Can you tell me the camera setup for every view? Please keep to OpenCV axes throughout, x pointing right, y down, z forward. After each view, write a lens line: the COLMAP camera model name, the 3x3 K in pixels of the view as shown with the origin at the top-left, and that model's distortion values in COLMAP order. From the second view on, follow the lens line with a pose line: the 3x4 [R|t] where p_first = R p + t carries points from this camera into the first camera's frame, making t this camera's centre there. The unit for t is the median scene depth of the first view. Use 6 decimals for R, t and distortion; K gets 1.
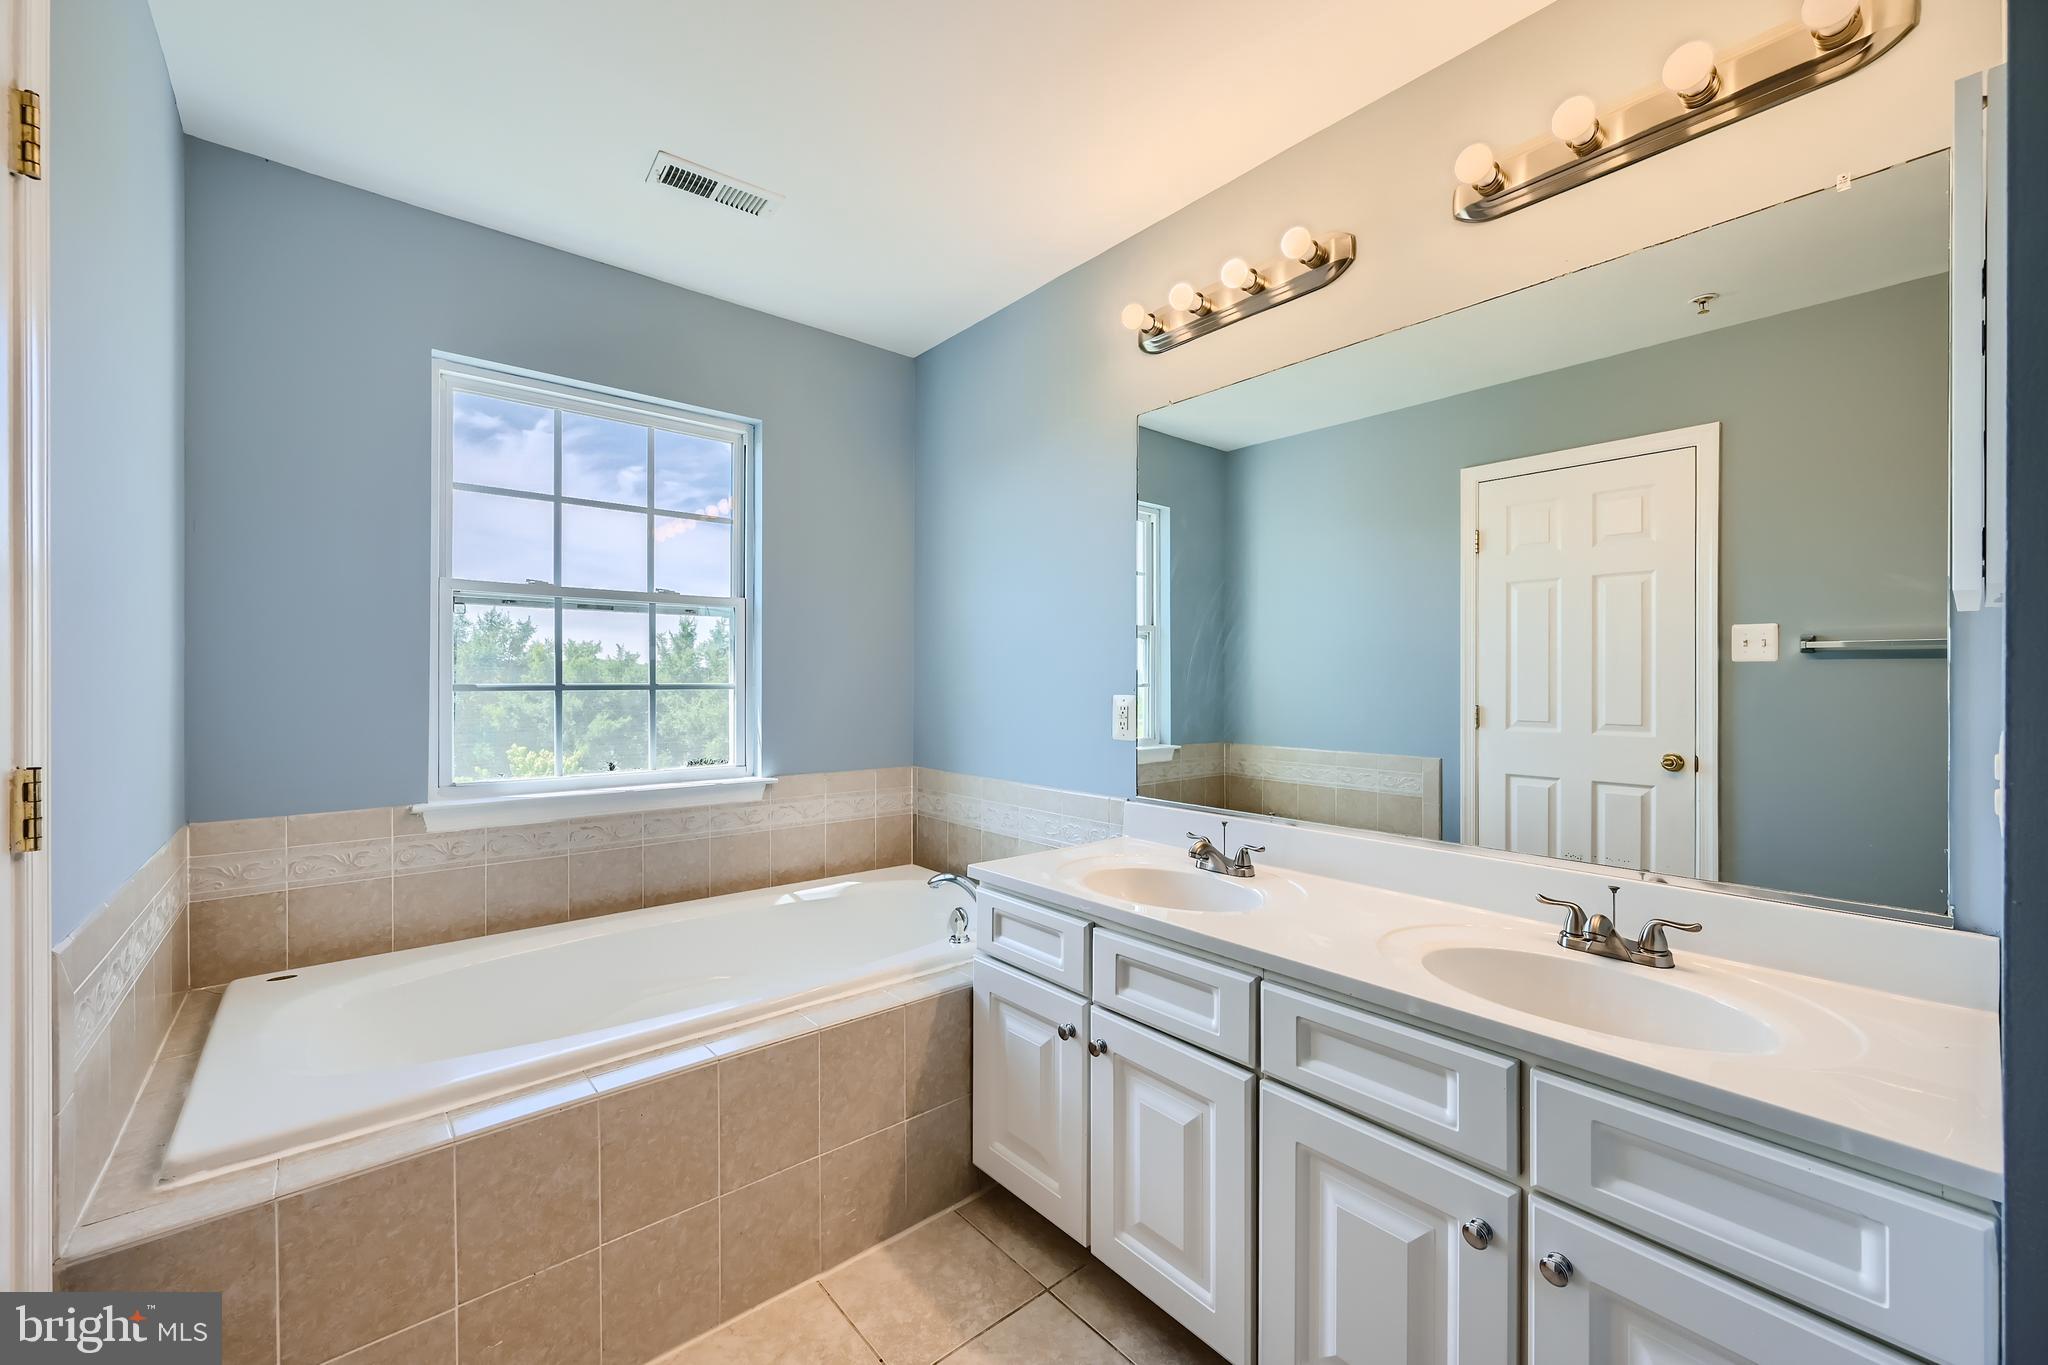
lens RADIAL K [[790.9, 0, 1034.8], [0, 790.9, 687.7], [0, 0, 1]] dist [-0.001043, 0.000182]
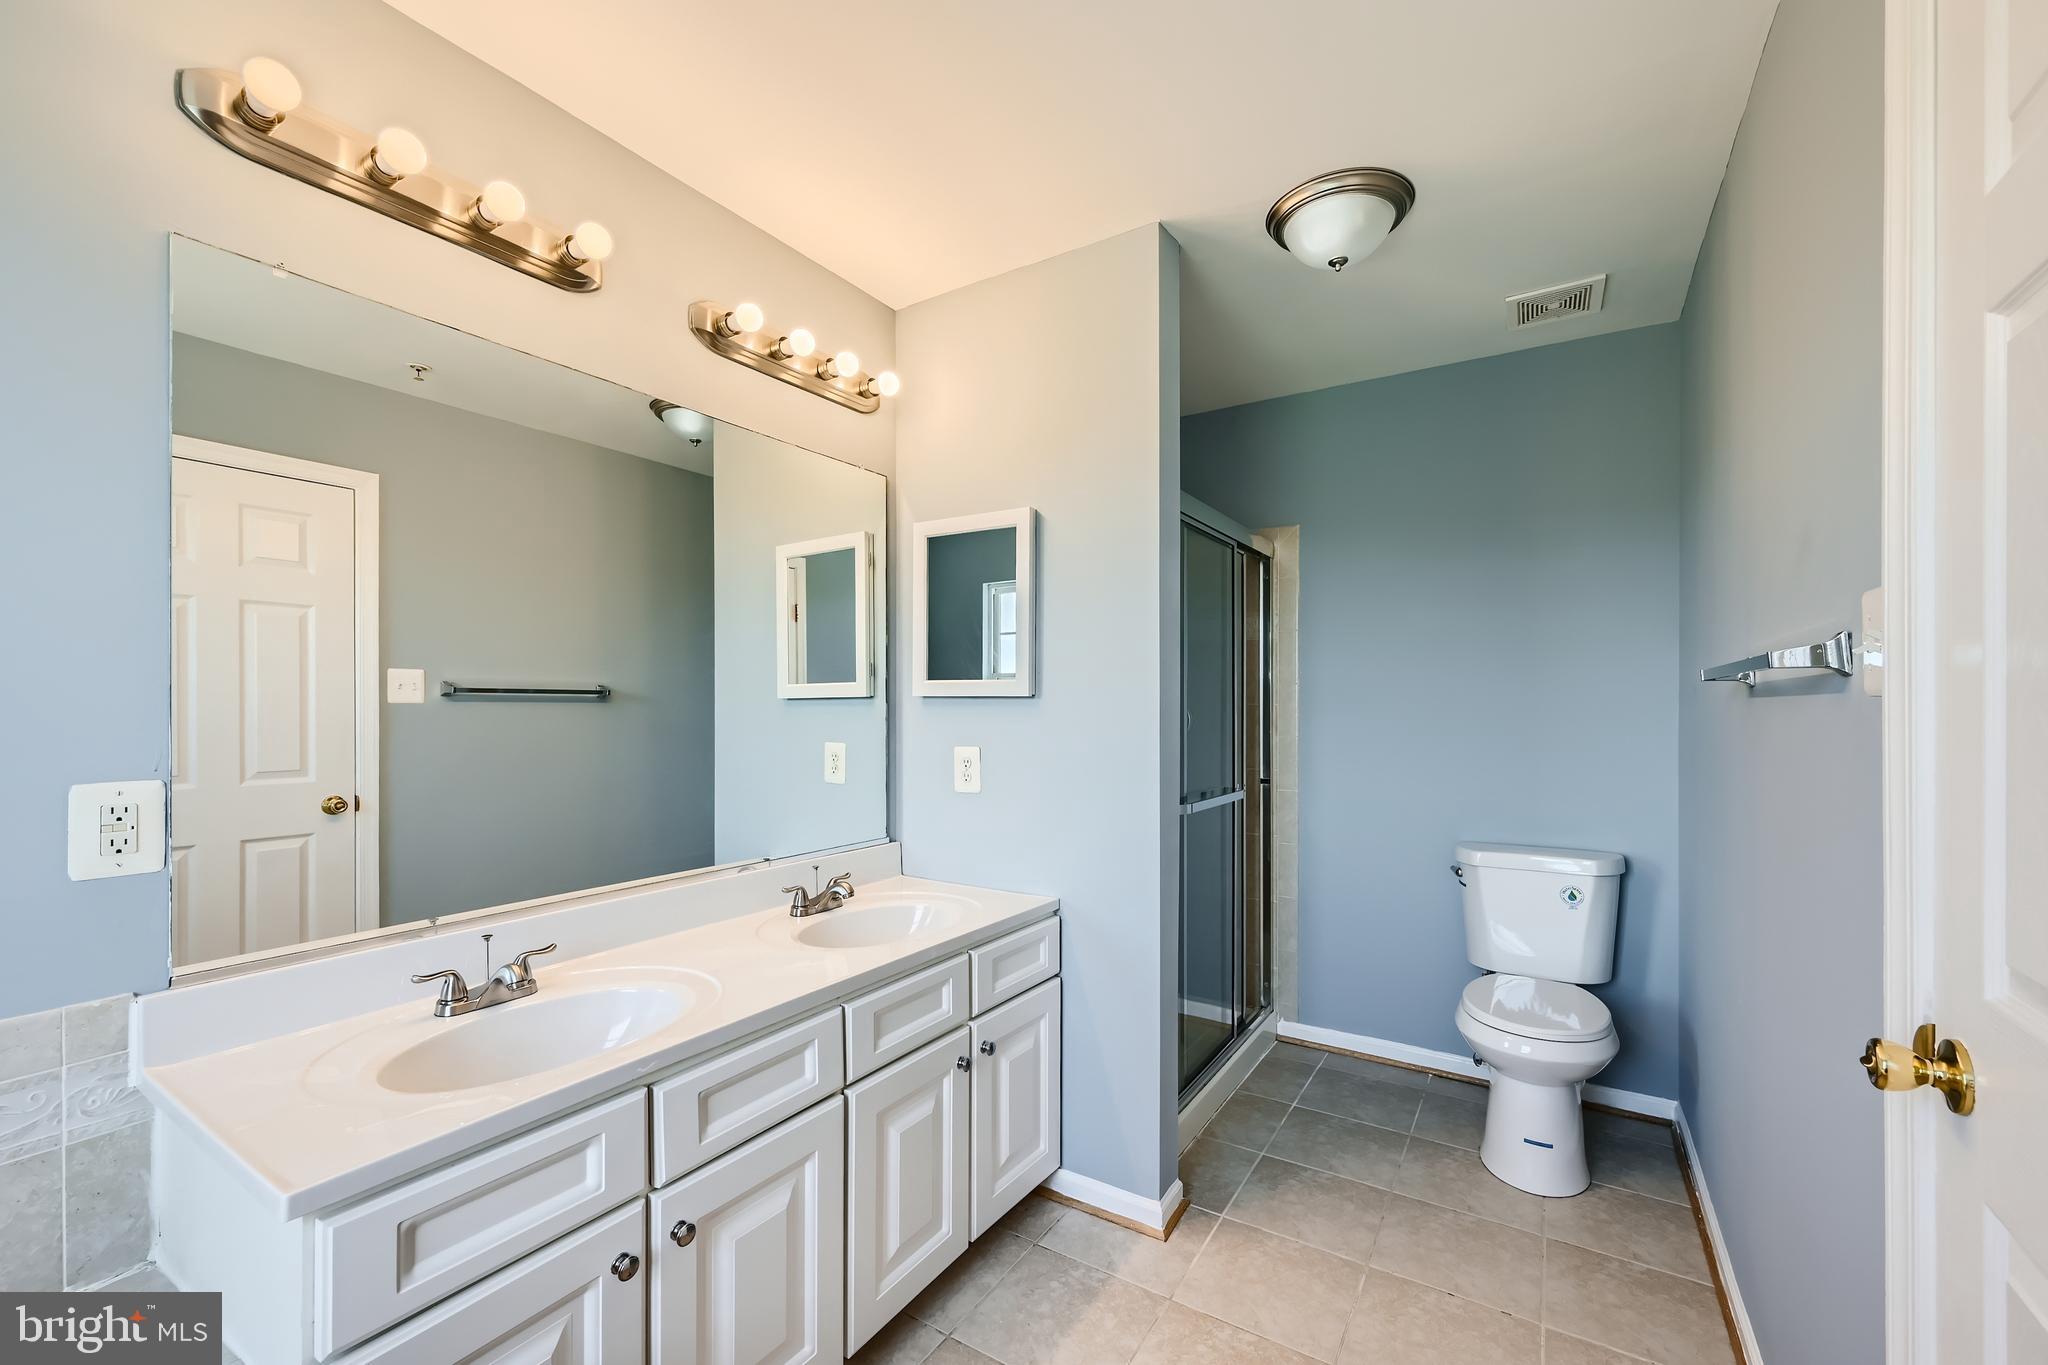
lens RADIAL K [[790.9, 0, 1034.8], [0, 790.9, 687.7], [0, 0, 1]] dist [-0.001043, 0.000182]
pose [[-0.257527, 0.019764, 0.966069, -0.376304], [0.008746, 0.999798, -0.018122, -0.026647], [-0.966232, 0.003782, -0.257648, 0.433086]]
